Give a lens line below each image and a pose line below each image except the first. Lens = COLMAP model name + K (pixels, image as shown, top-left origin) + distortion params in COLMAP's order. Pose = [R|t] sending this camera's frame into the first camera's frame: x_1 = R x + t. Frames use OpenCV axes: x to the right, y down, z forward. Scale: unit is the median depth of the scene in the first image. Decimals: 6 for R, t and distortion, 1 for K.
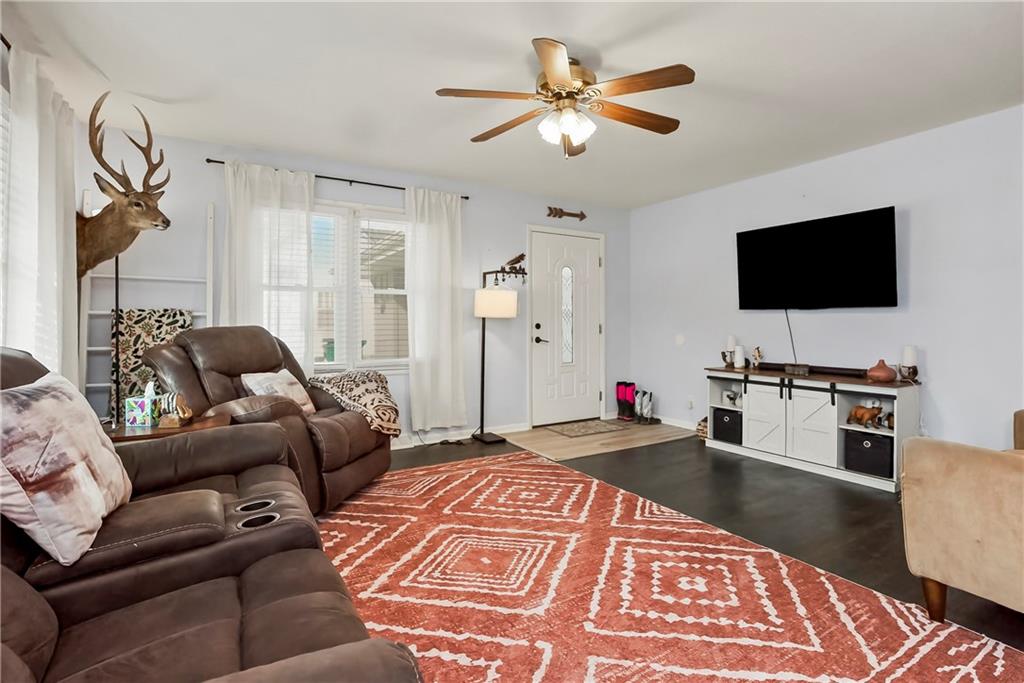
lens RADIAL K [[484.1, 0, 513.6], [0, 484.1, 323.5], [0, 0, 1]] dist [-0.034800, 0.006734]
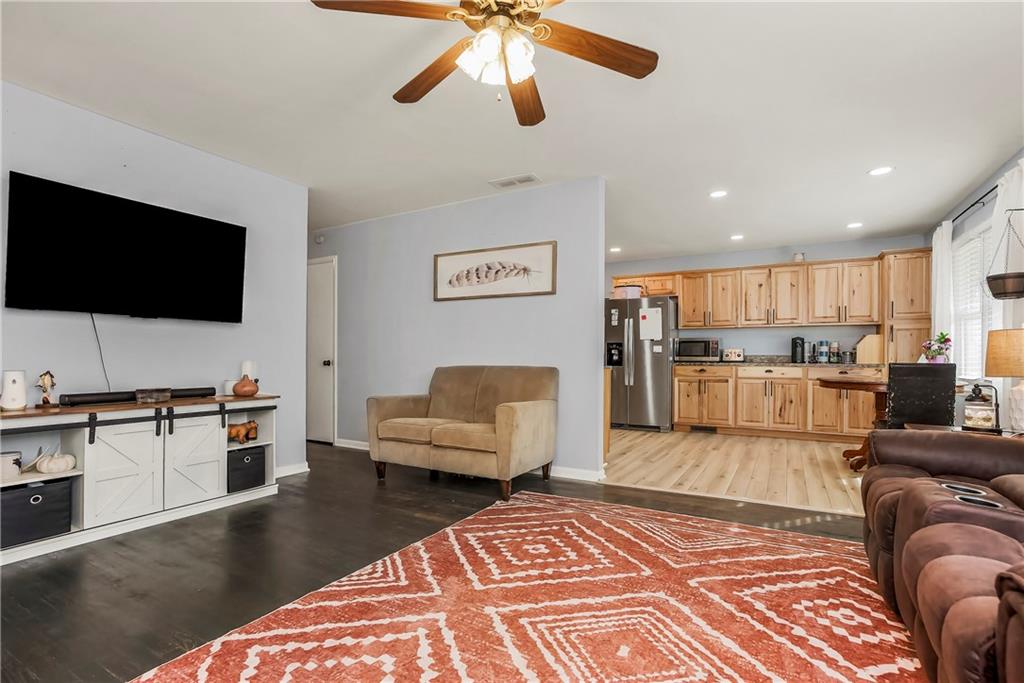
lens RADIAL K [[484.1, 0, 510.0], [0, 484.1, 356.0], [0, 0, 1]] dist [-0.034800, 0.006734]
pose [[-0.476444, 0.002225, 0.879202, -0.452972], [-0.005442, 0.999970, -0.005480, 0.043238], [-0.879188, -0.007396, -0.476417, 1.118247]]
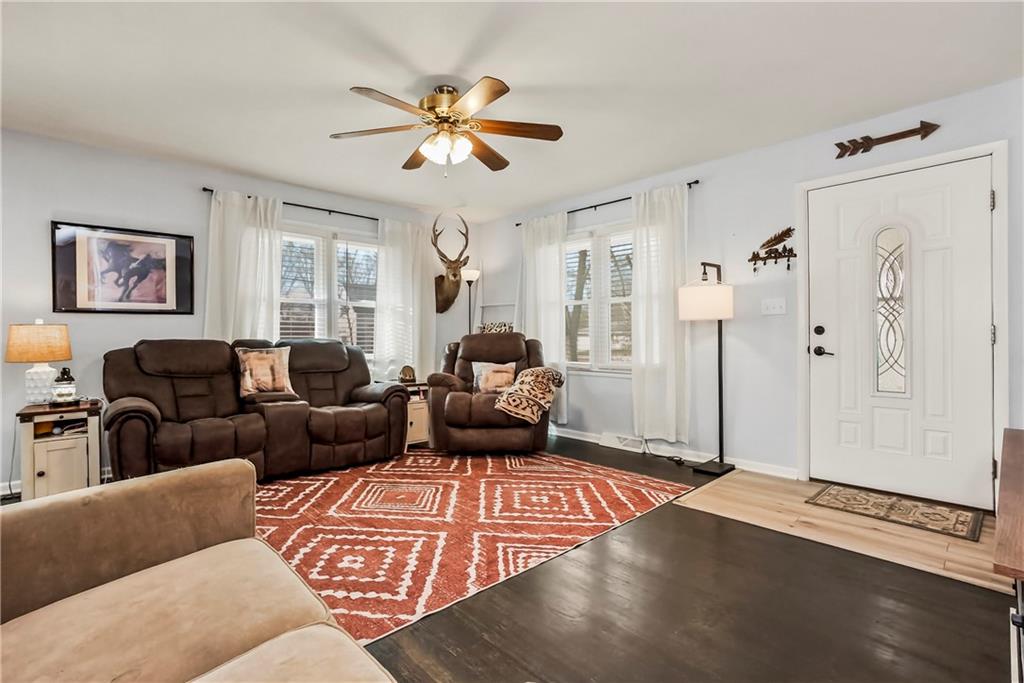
lens RADIAL K [[484.1, 0, 511.2], [0, 484.1, 340.8], [0, 0, 1]] dist [-0.034800, 0.006734]
pose [[0.208517, 0.006695, -0.977996, 1.033219], [0.004346, 0.999960, 0.007772, 0.021697], [0.978009, -0.005871, 0.208479, 0.768782]]
